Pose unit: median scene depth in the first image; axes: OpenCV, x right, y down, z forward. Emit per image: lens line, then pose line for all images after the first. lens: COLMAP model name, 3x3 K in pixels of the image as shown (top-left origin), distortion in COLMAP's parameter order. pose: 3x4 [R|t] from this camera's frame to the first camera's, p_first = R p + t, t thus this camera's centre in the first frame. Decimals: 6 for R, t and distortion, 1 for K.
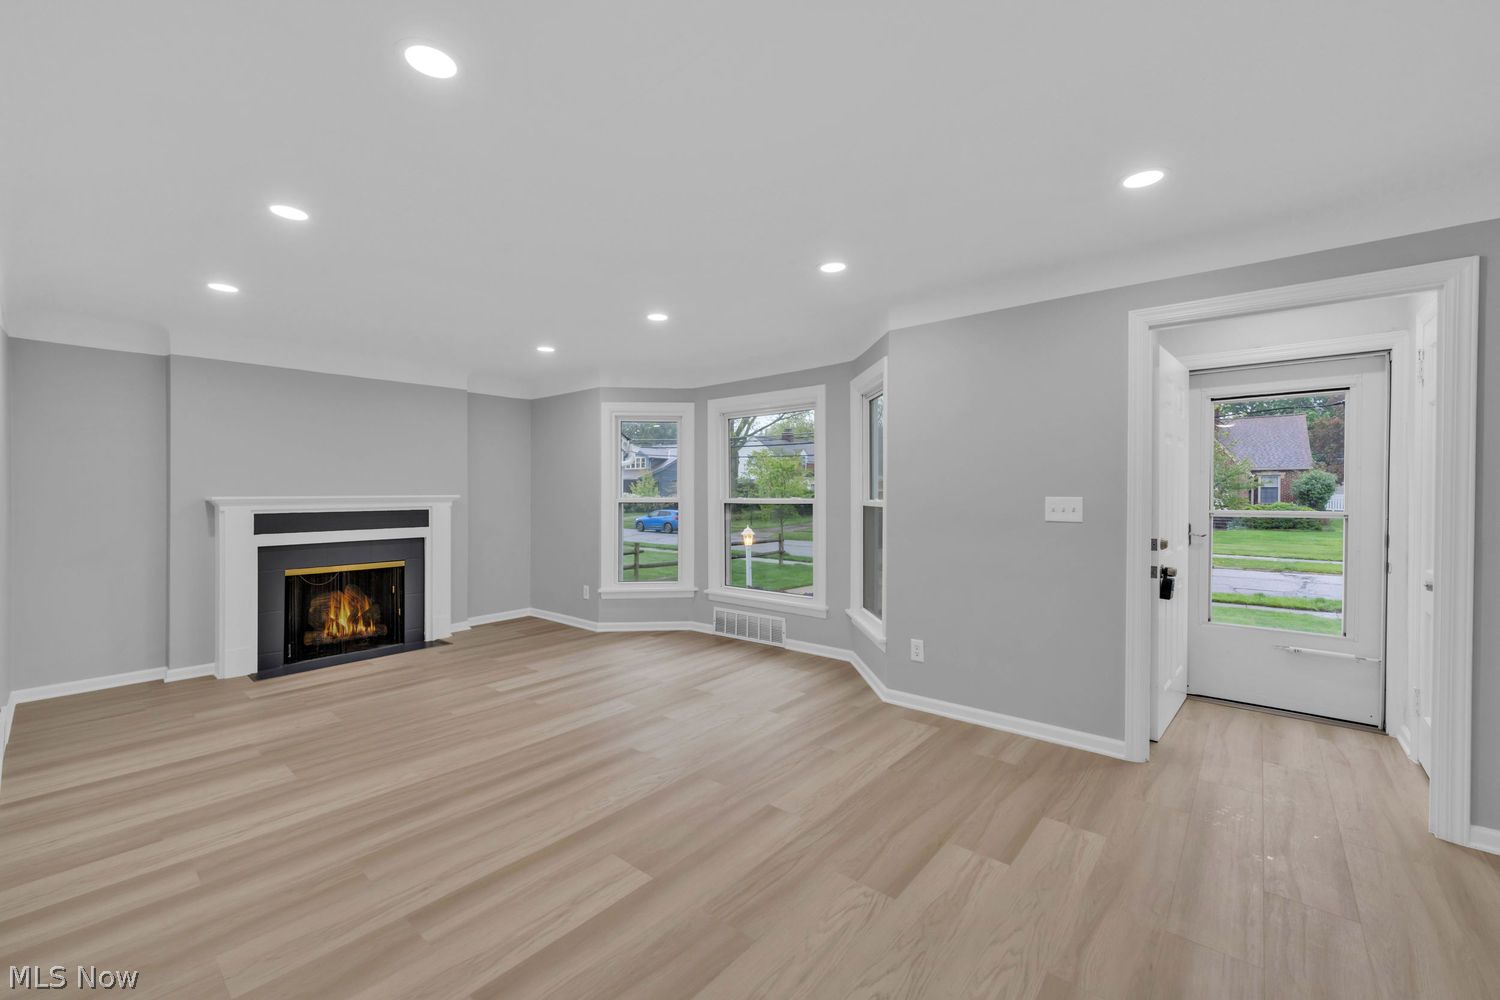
lens RADIAL K [[602.2, 0, 754.8], [0, 602.2, 502.7], [0, 0, 1]] dist [-0.002276, -0.000116]
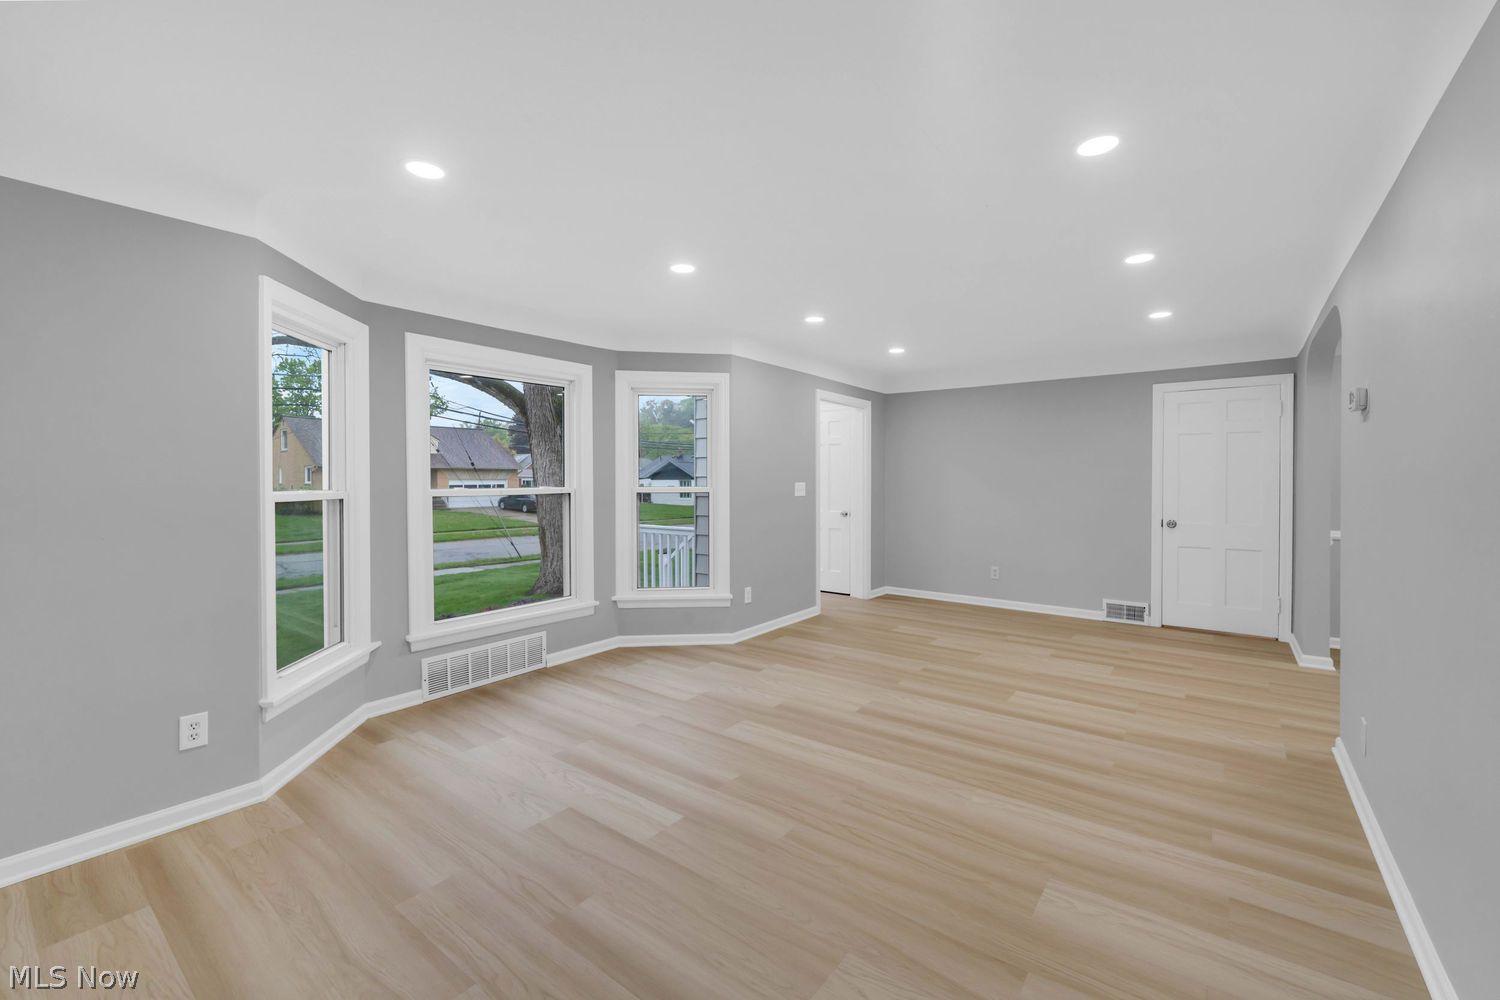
lens RADIAL K [[622.1, 0, 724.8], [0, 622.1, 489.9], [0, 0, 1]] dist [-0.031122, -0.000102]
pose [[-0.016547, -0.008804, 0.999824, -0.989073], [0.021172, 0.999734, 0.009154, -0.006980], [-0.999639, 0.021320, -0.016356, 0.936116]]
